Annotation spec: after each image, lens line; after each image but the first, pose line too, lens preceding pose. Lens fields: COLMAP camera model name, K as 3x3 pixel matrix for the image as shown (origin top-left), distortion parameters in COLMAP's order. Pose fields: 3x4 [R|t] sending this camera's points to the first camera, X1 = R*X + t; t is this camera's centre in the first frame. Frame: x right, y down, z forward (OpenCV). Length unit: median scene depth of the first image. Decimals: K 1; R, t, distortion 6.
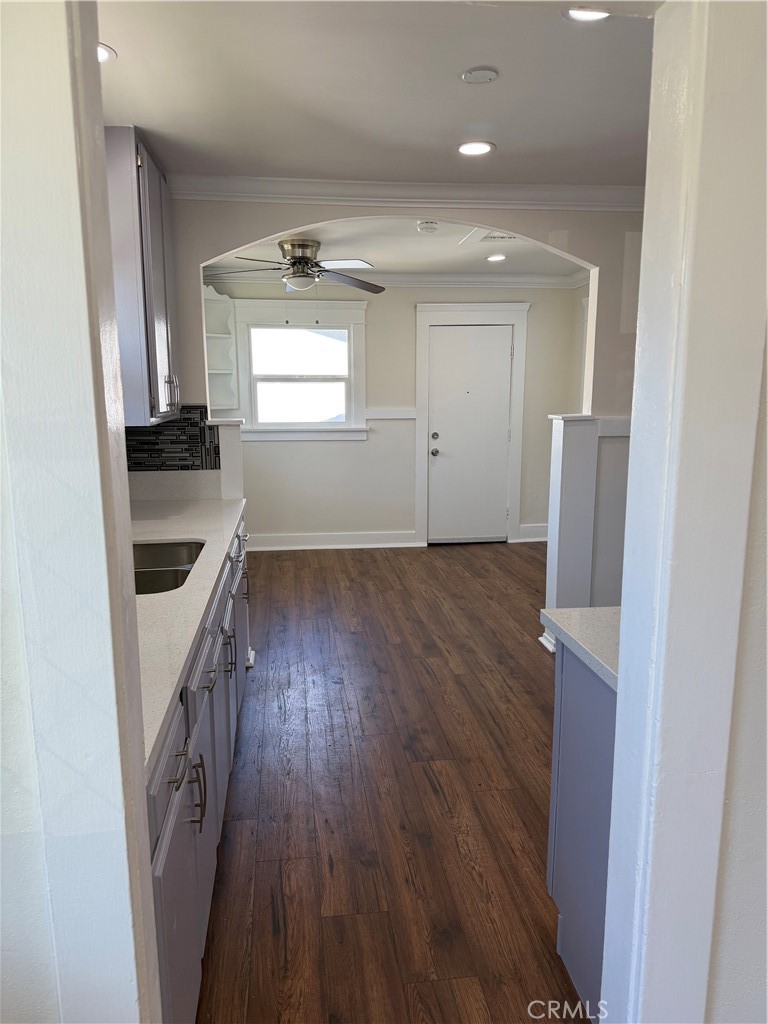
lens RADIAL K [[720.2, 0, 384.2], [0, 720.2, 513.6], [0, 0, 1]] dist [0.052962, -0.053477]
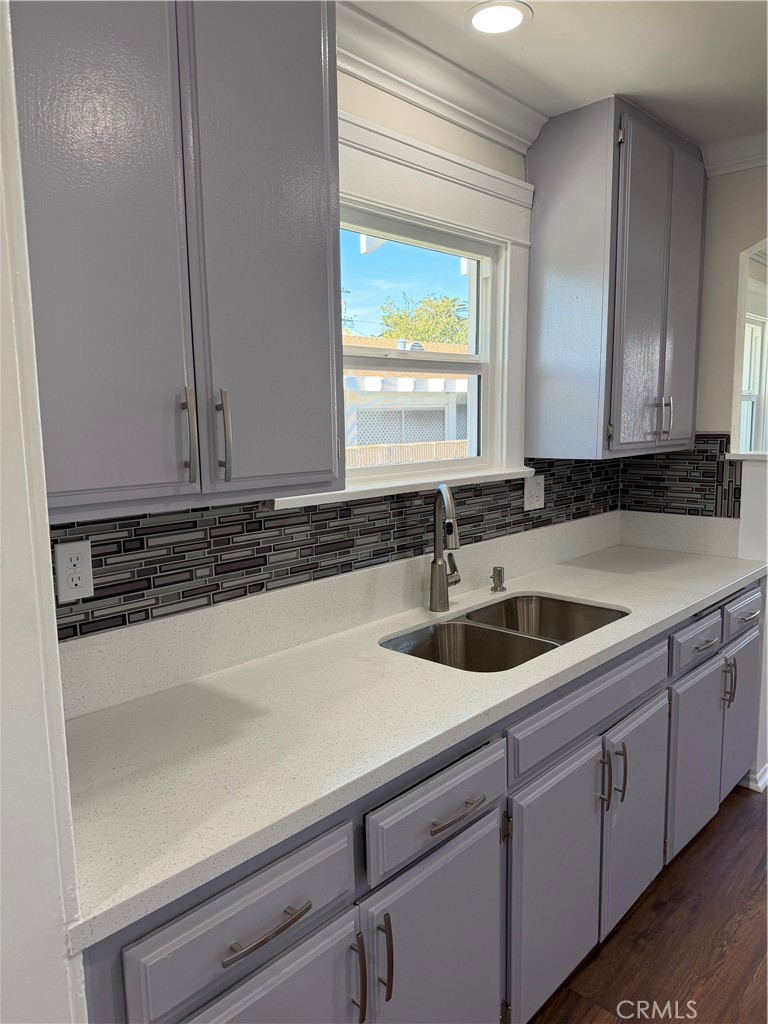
lens RADIAL K [[720.2, 0, 384.2], [0, 720.2, 513.6], [0, 0, 1]] dist [0.052962, -0.053477]
pose [[0.626017, 0.095230, -0.773973, 0.095286], [-0.121484, 0.992307, 0.023833, -0.029609], [0.770288, 0.079105, 0.632770, 0.176861]]
